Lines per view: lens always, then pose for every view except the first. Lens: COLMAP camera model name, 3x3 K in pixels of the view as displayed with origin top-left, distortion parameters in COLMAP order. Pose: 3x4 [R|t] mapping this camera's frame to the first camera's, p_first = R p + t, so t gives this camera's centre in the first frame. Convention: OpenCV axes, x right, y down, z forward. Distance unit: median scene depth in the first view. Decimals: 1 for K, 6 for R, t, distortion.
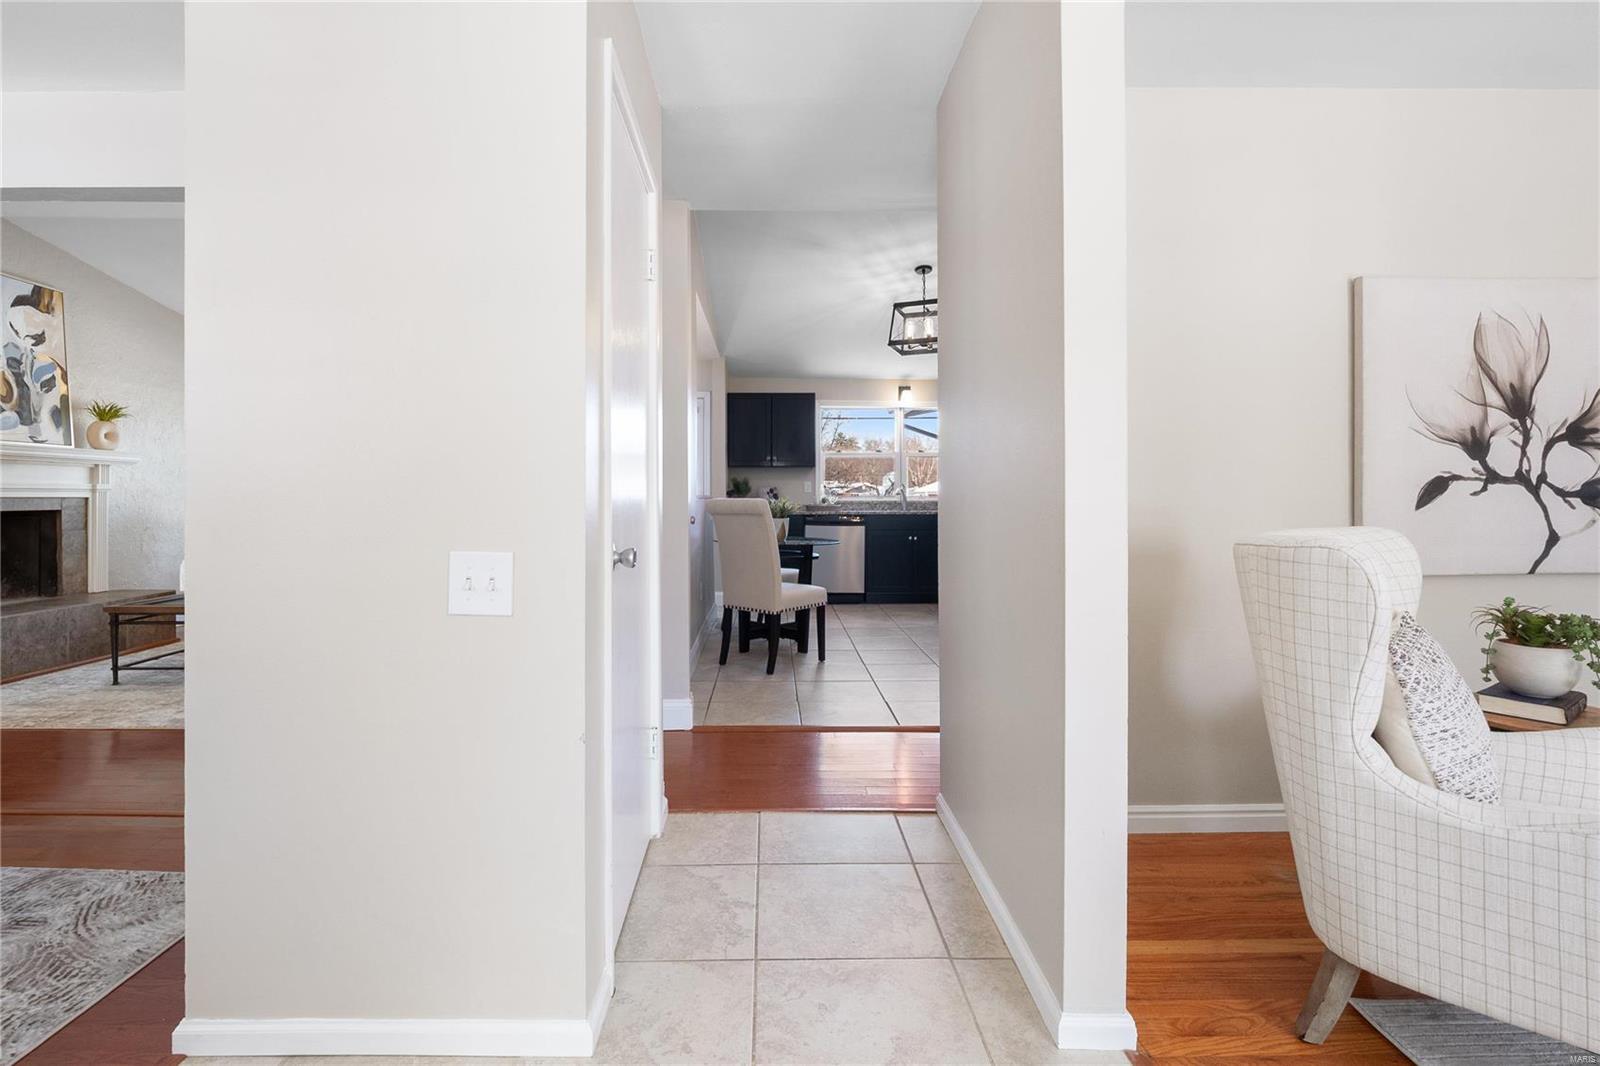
lens RADIAL K [[779.1, 0, 792.9], [0, 779.1, 494.8], [0, 0, 1]] dist [-0.021705, 0.000940]
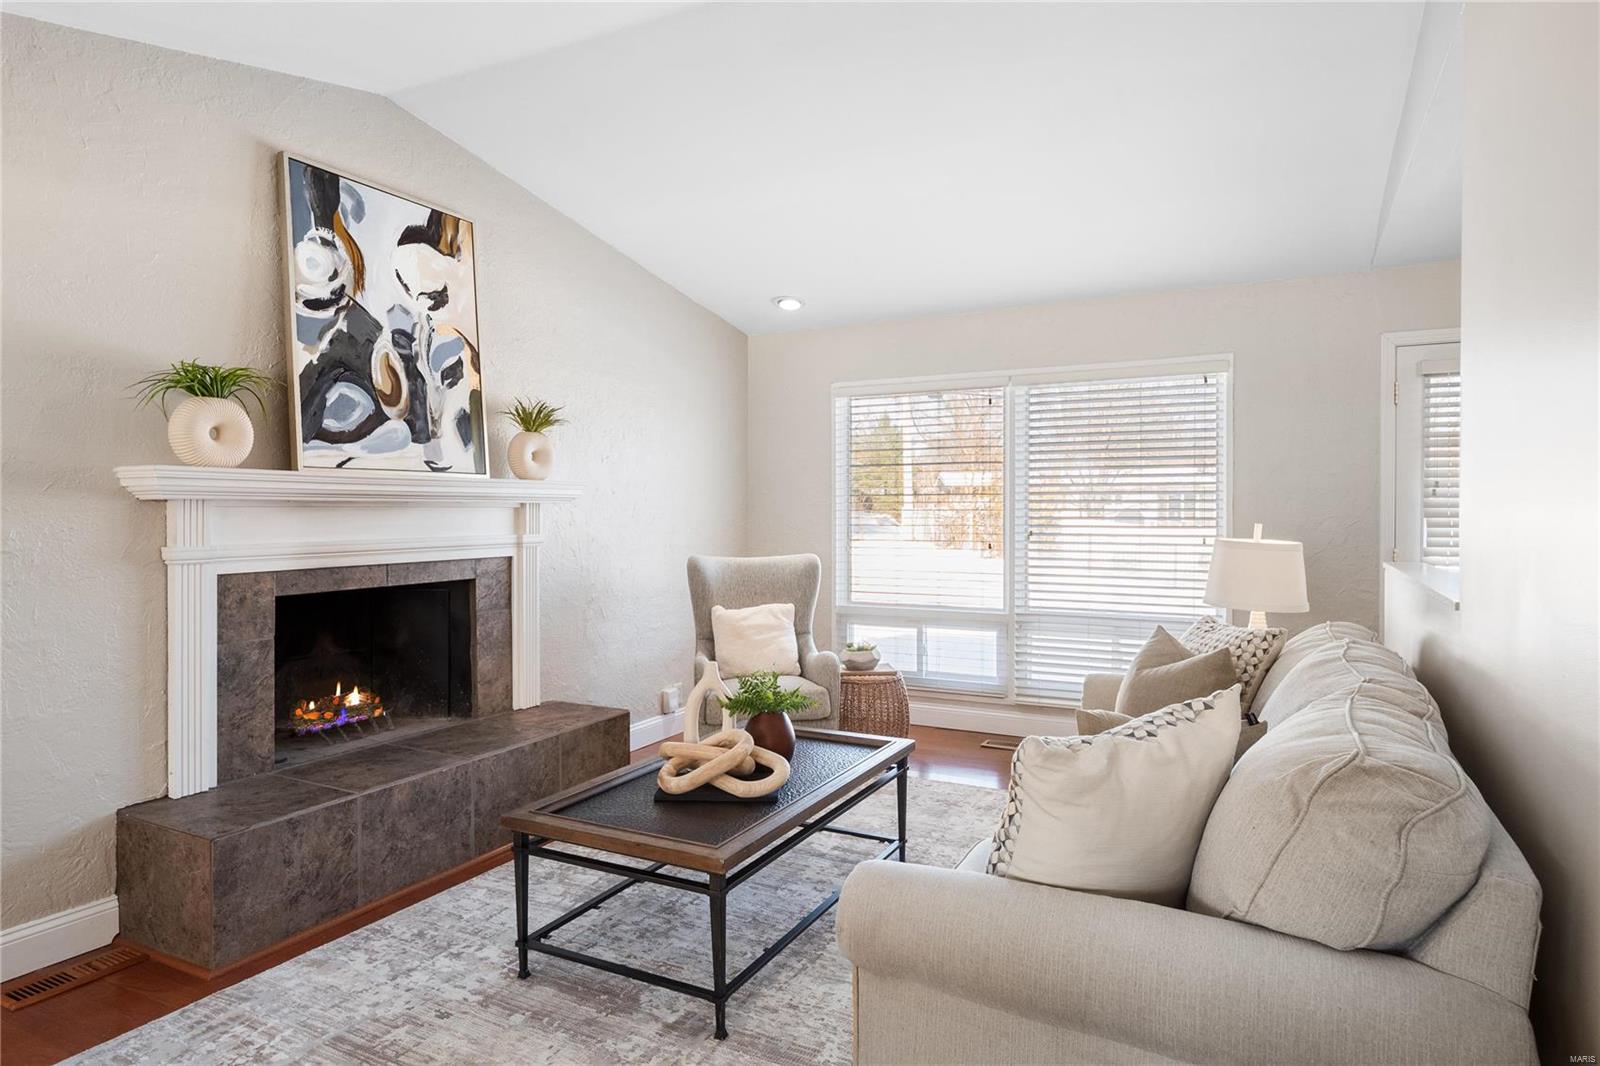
lens RADIAL K [[941.4, 0, 829.5], [0, 941.4, 515.9], [0, 0, 1]] dist [-0.001395, -0.000987]
pose [[0.890563, 0.003867, -0.454843, -0.372233], [0.002290, 0.999913, 0.012984, -0.041423], [0.454854, -0.012605, 0.890477, 0.472480]]
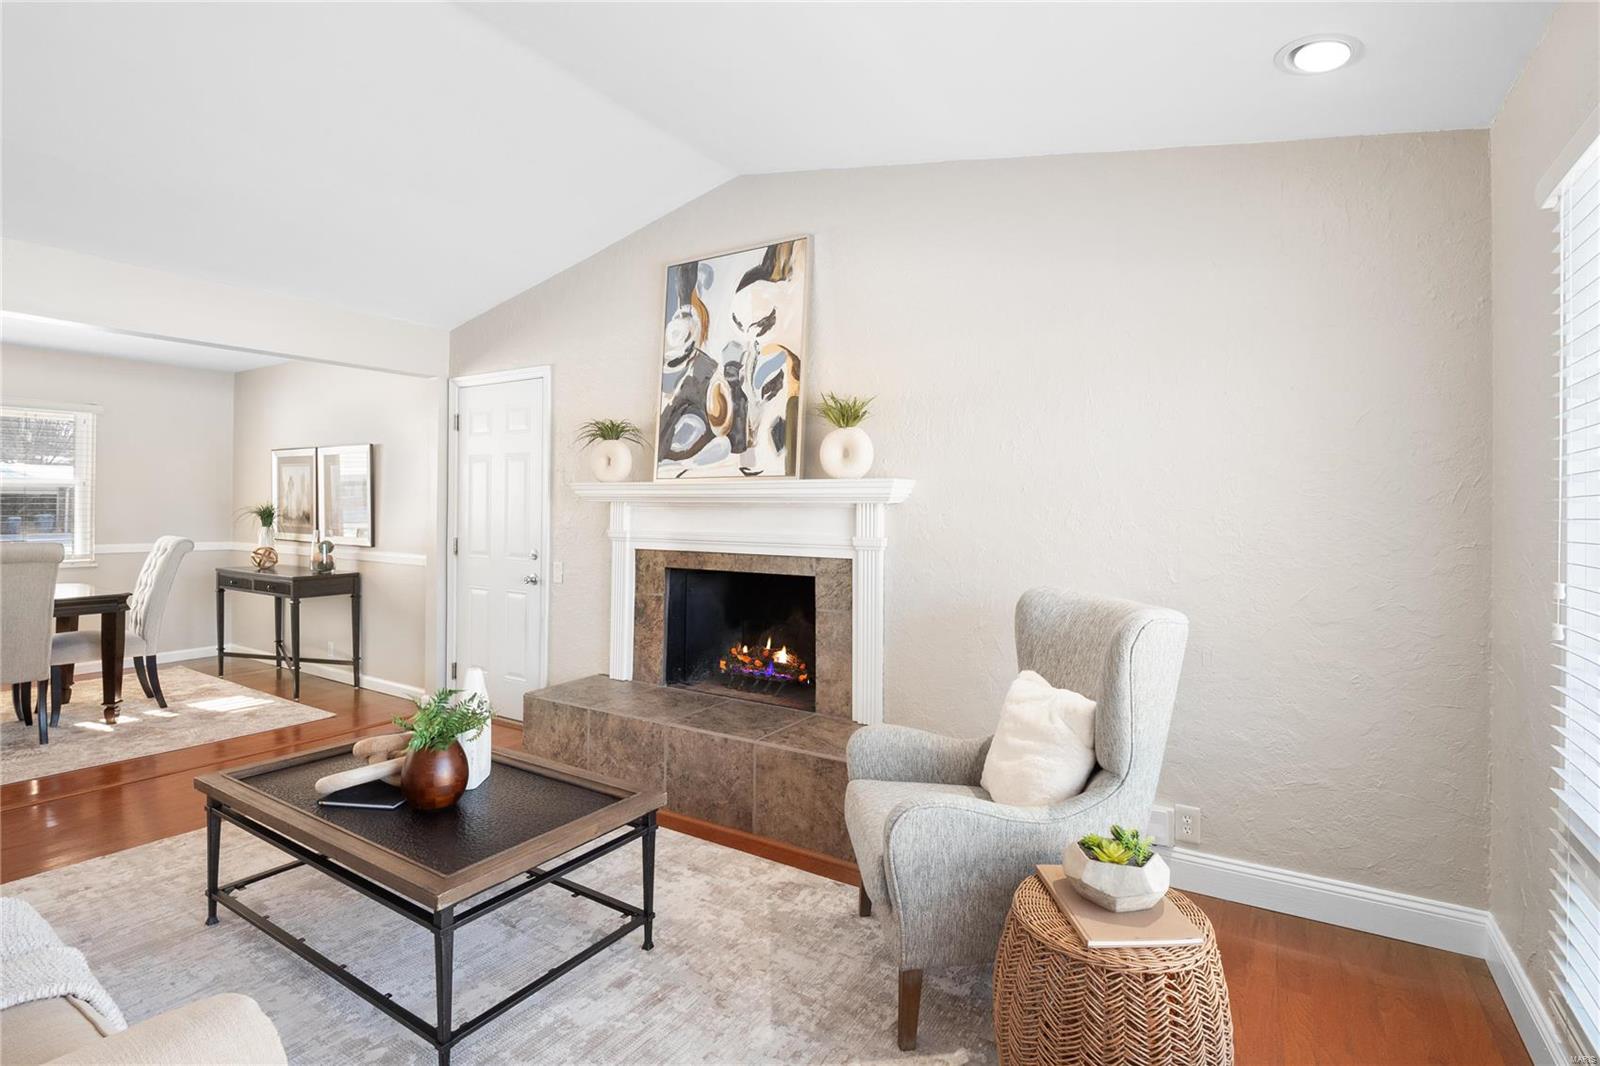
lens RADIAL K [[751.3, 0, 809.9], [0, 751.3, 505.5], [0, 0, 1]] dist [0.001427, -0.010785]
pose [[-0.541482, -0.008685, -0.840667, -0.442446], [-0.003754, 0.999962, -0.007913, -0.035945], [0.840704, -0.001129, -0.541494, 1.384490]]
